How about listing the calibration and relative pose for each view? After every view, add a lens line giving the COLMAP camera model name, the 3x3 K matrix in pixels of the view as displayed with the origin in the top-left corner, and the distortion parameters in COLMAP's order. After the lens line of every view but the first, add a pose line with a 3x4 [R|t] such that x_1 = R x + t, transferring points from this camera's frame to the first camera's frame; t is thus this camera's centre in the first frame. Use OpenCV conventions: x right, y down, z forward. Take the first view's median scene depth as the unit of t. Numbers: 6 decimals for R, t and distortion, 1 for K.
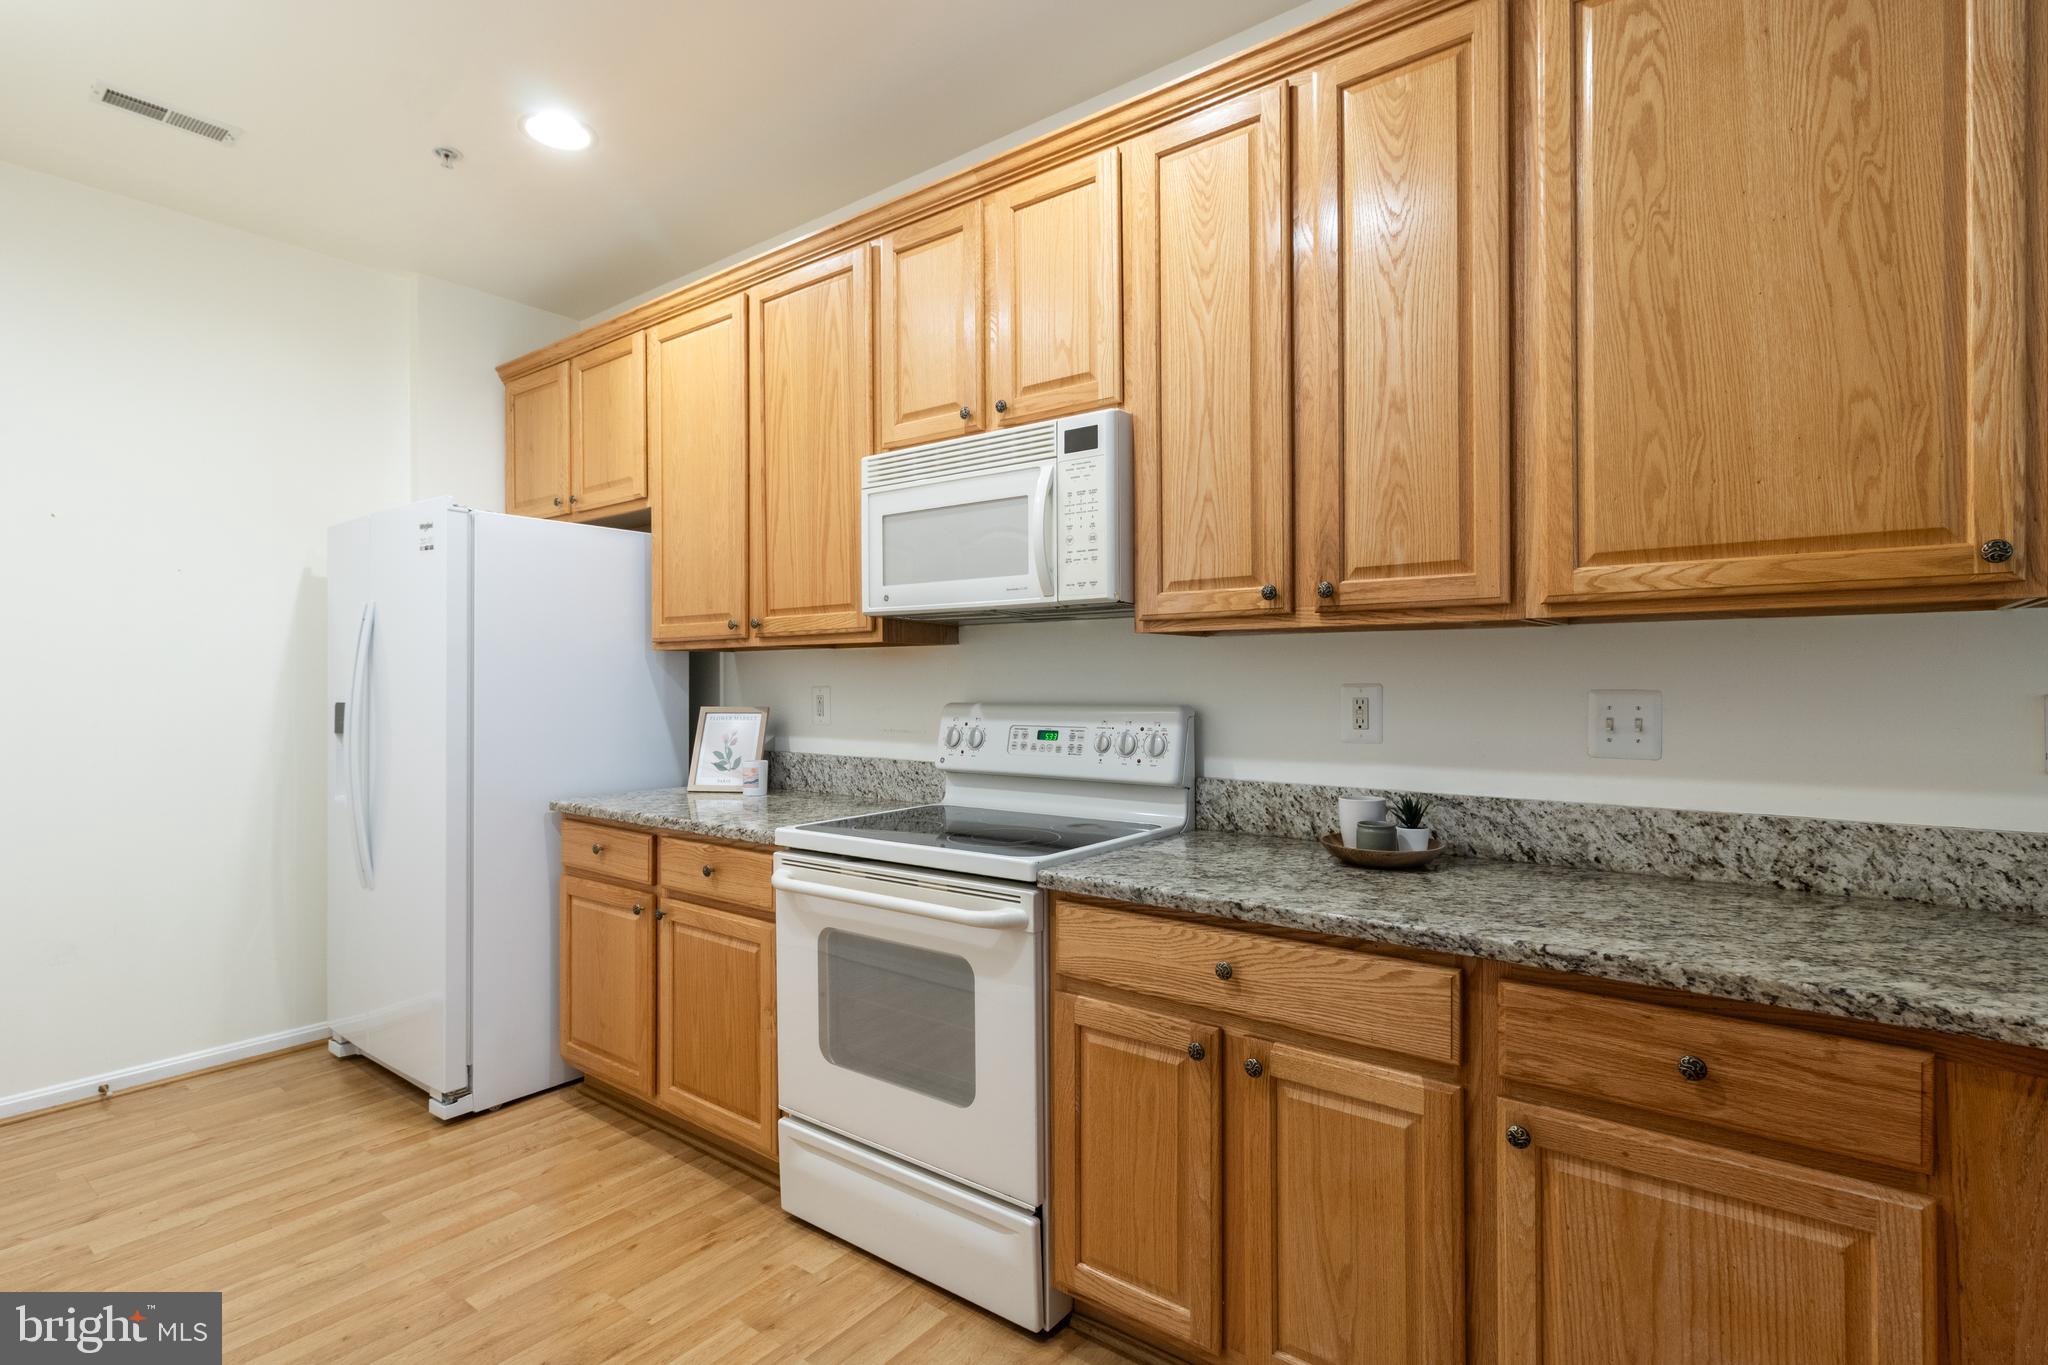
lens RADIAL K [[1003.6, 0, 1062.6], [0, 1003.6, 672.4], [0, 0, 1]] dist [0.001353, 0.000529]
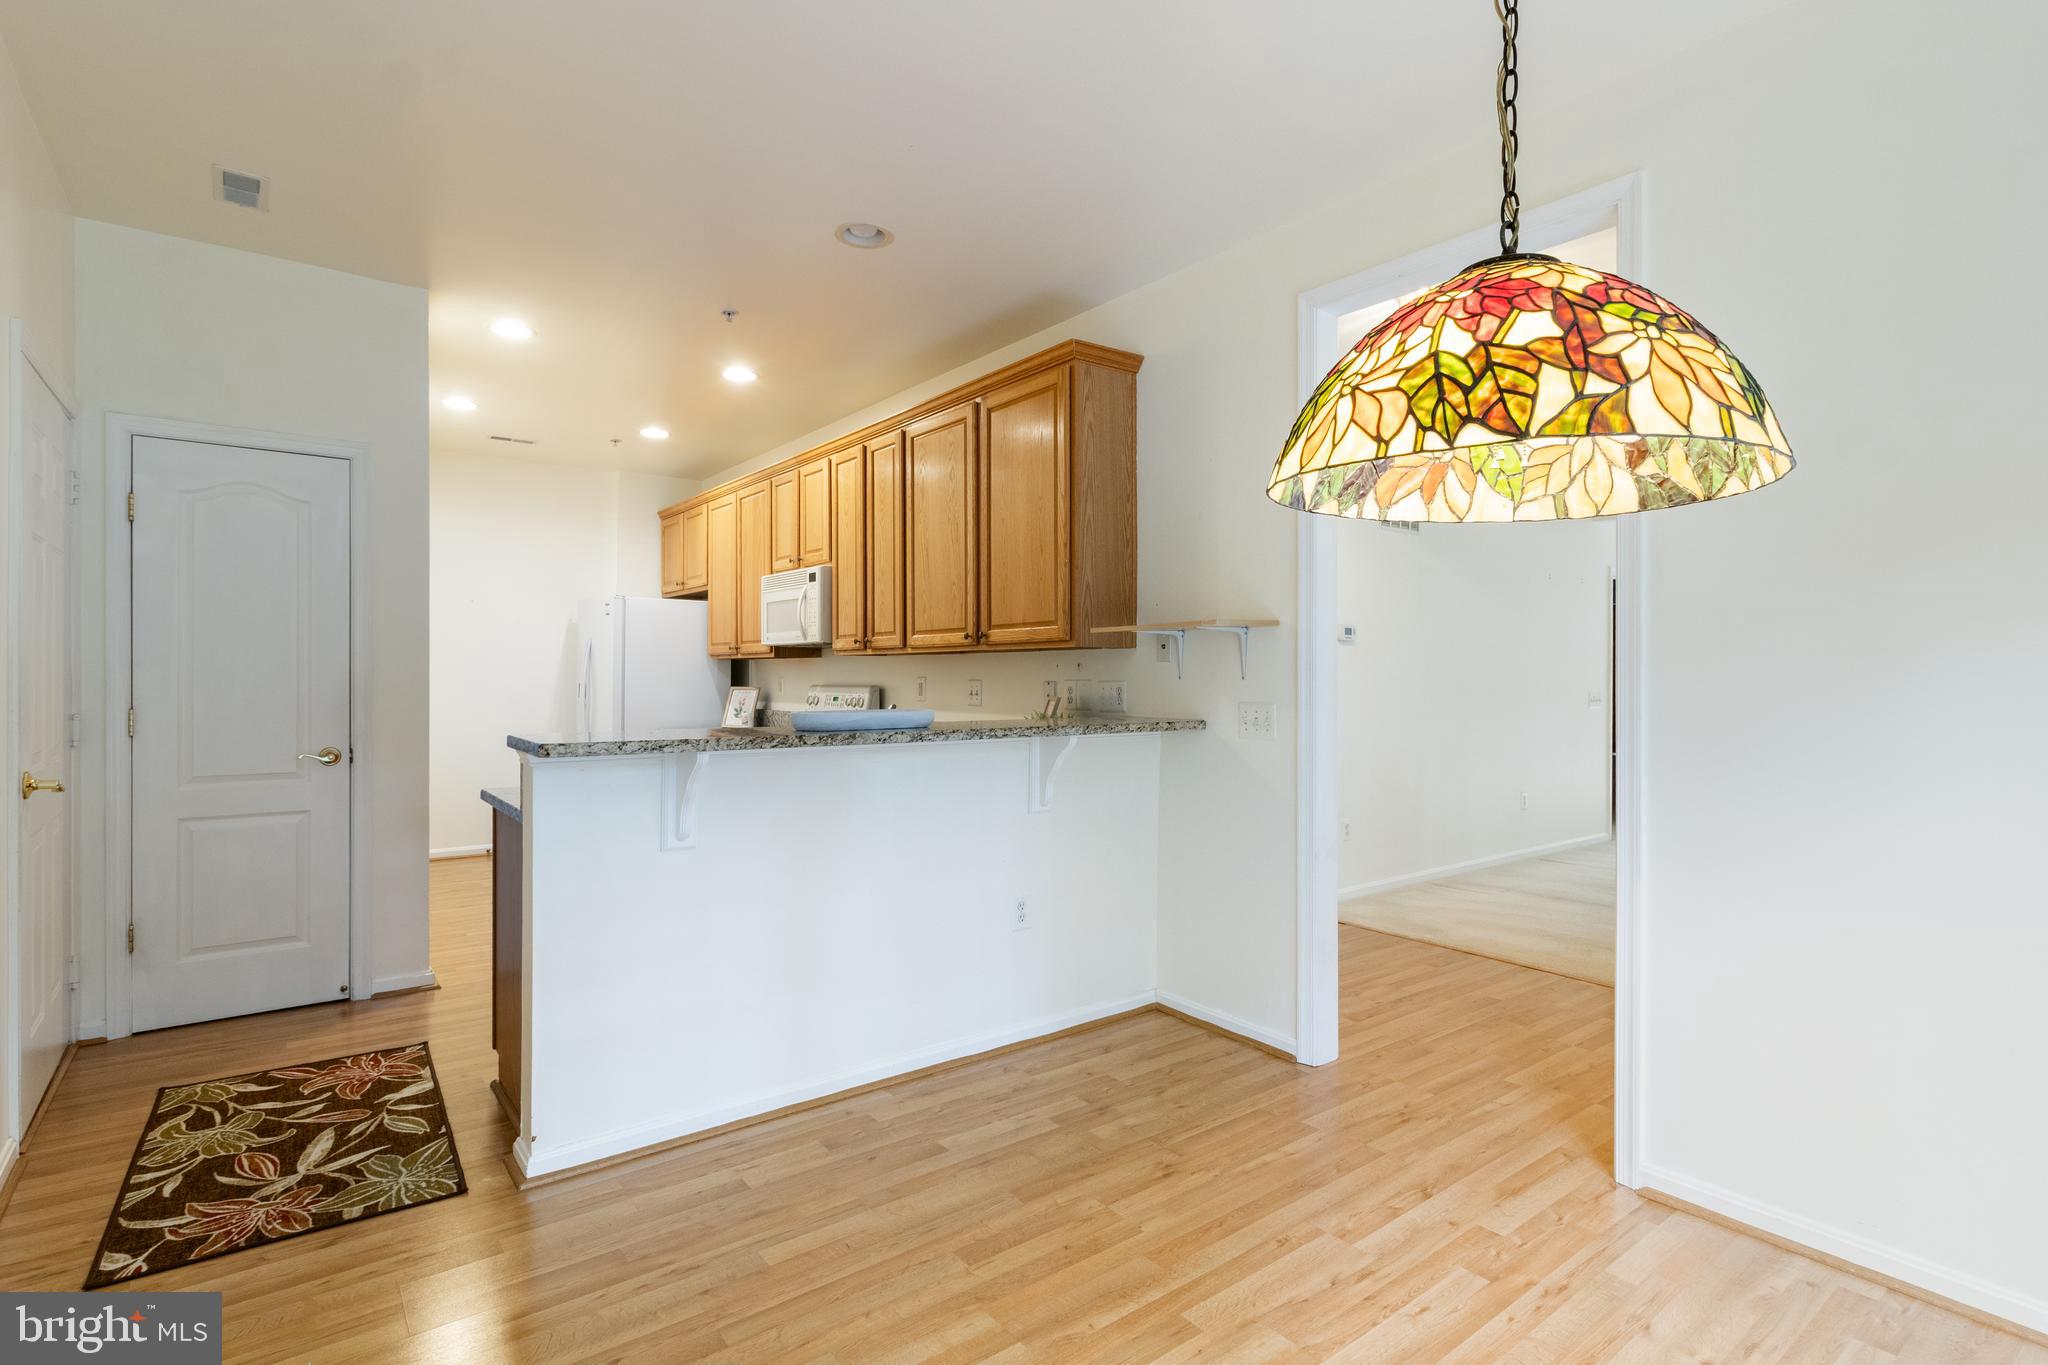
lens RADIAL K [[971.3, 0, 1050.1], [0, 971.3, 678.7], [0, 0, 1]] dist [0.001378, 0.000368]
pose [[0.969726, 0.012731, -0.243862, 0.978367], [-0.010301, 0.999884, 0.011236, -0.010776], [0.243977, -0.008384, 0.969745, -0.991290]]
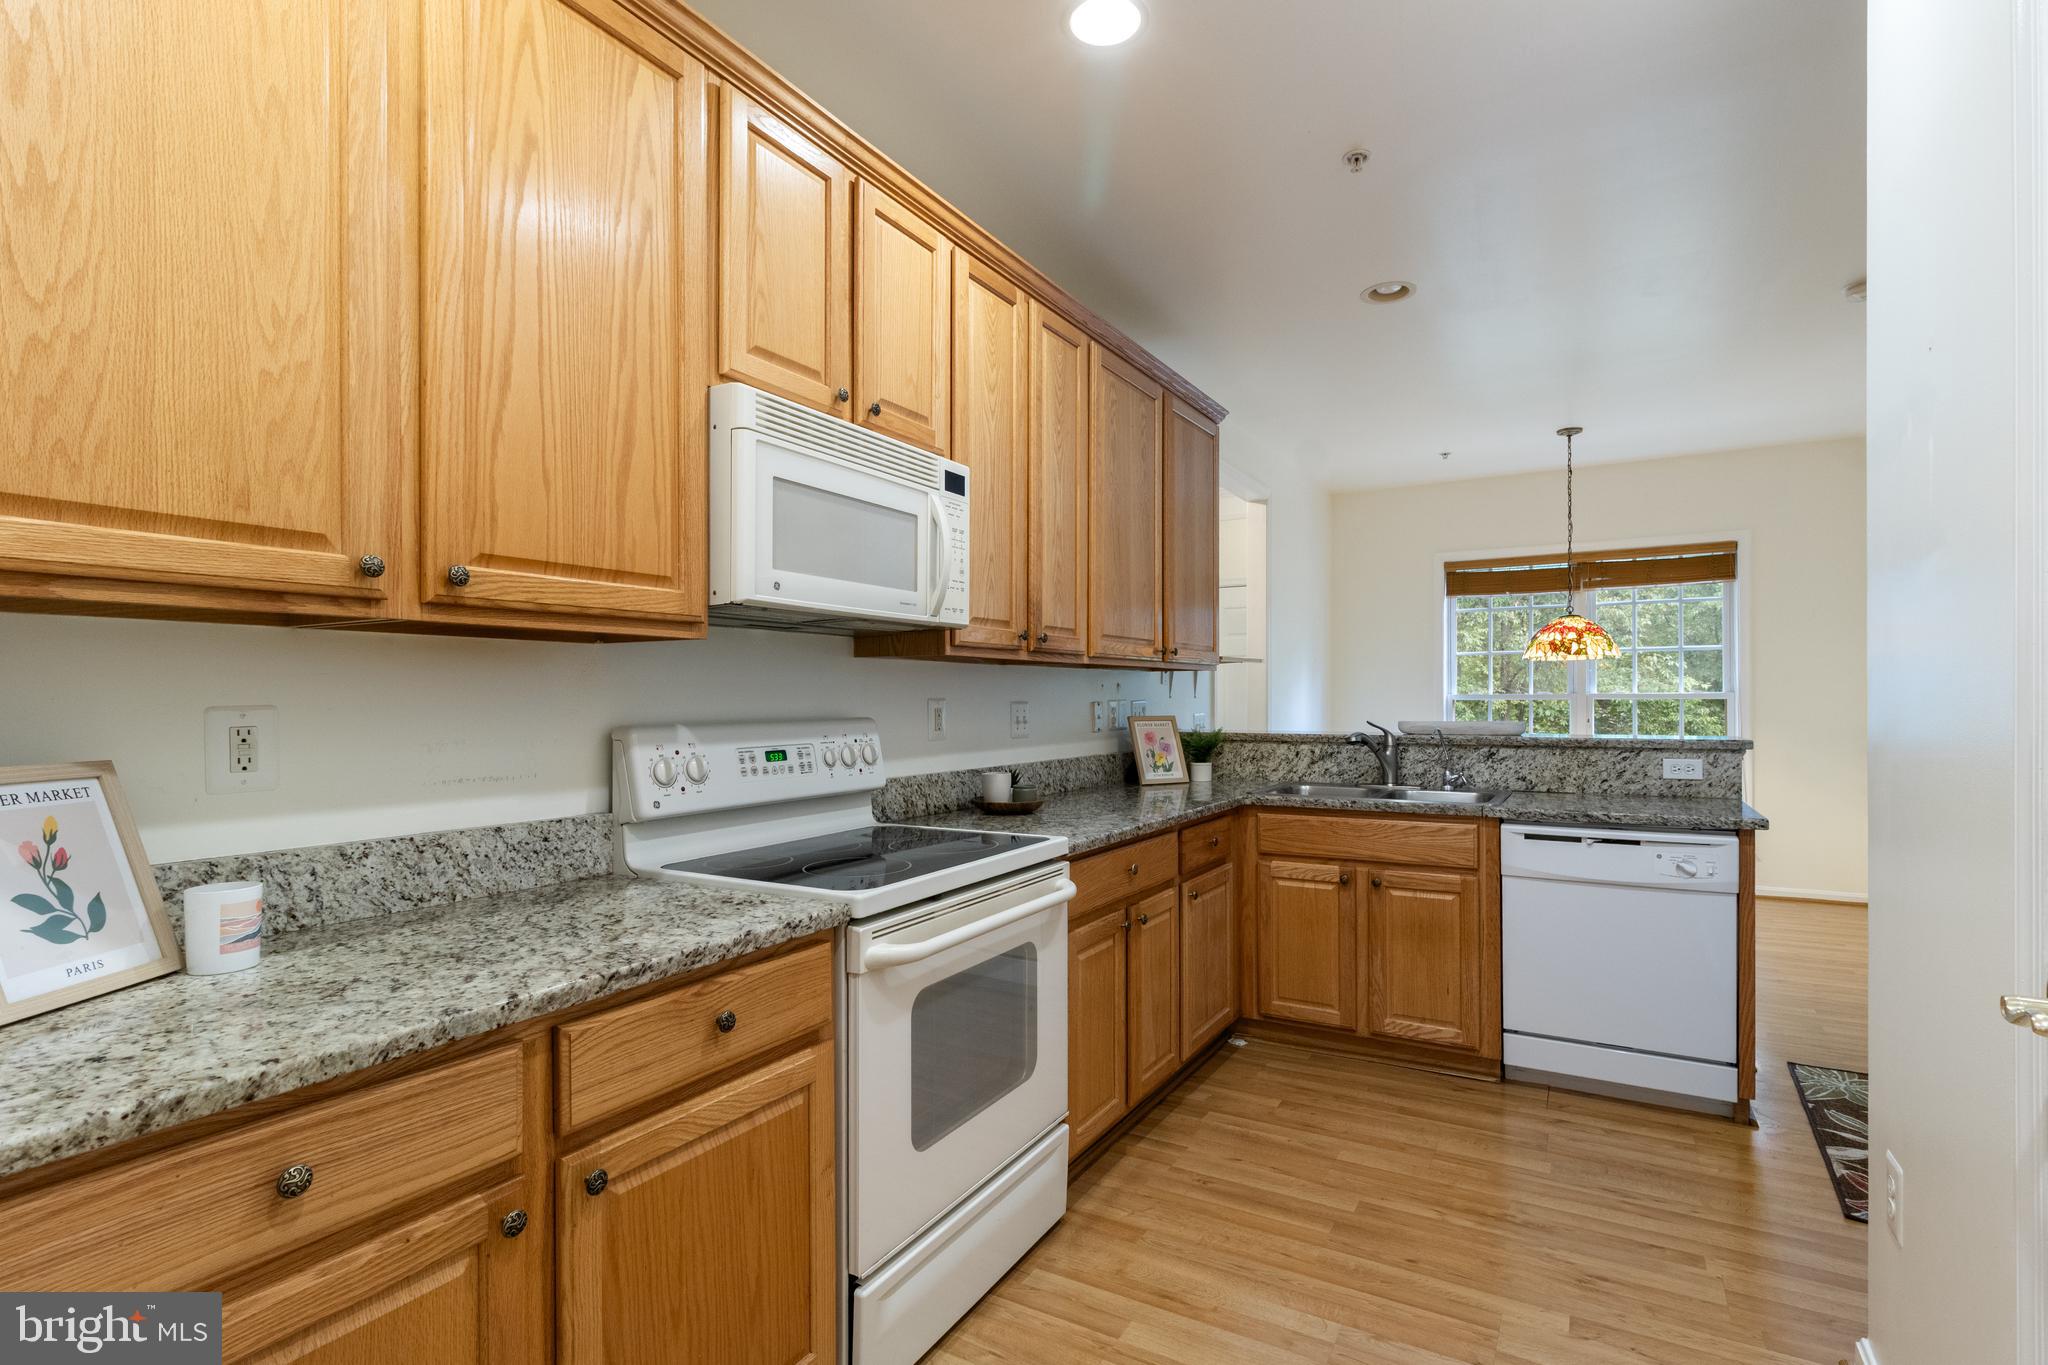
lens RADIAL K [[988.5, 0, 999.0], [0, 988.5, 694.5], [0, 0, 1]] dist [-0.002363, -0.001119]
pose [[-0.105724, 0.009089, 0.994354, -0.923533], [-0.000346, 0.999958, -0.009177, 0.015508], [-0.994395, -0.001315, -0.105716, 0.895777]]
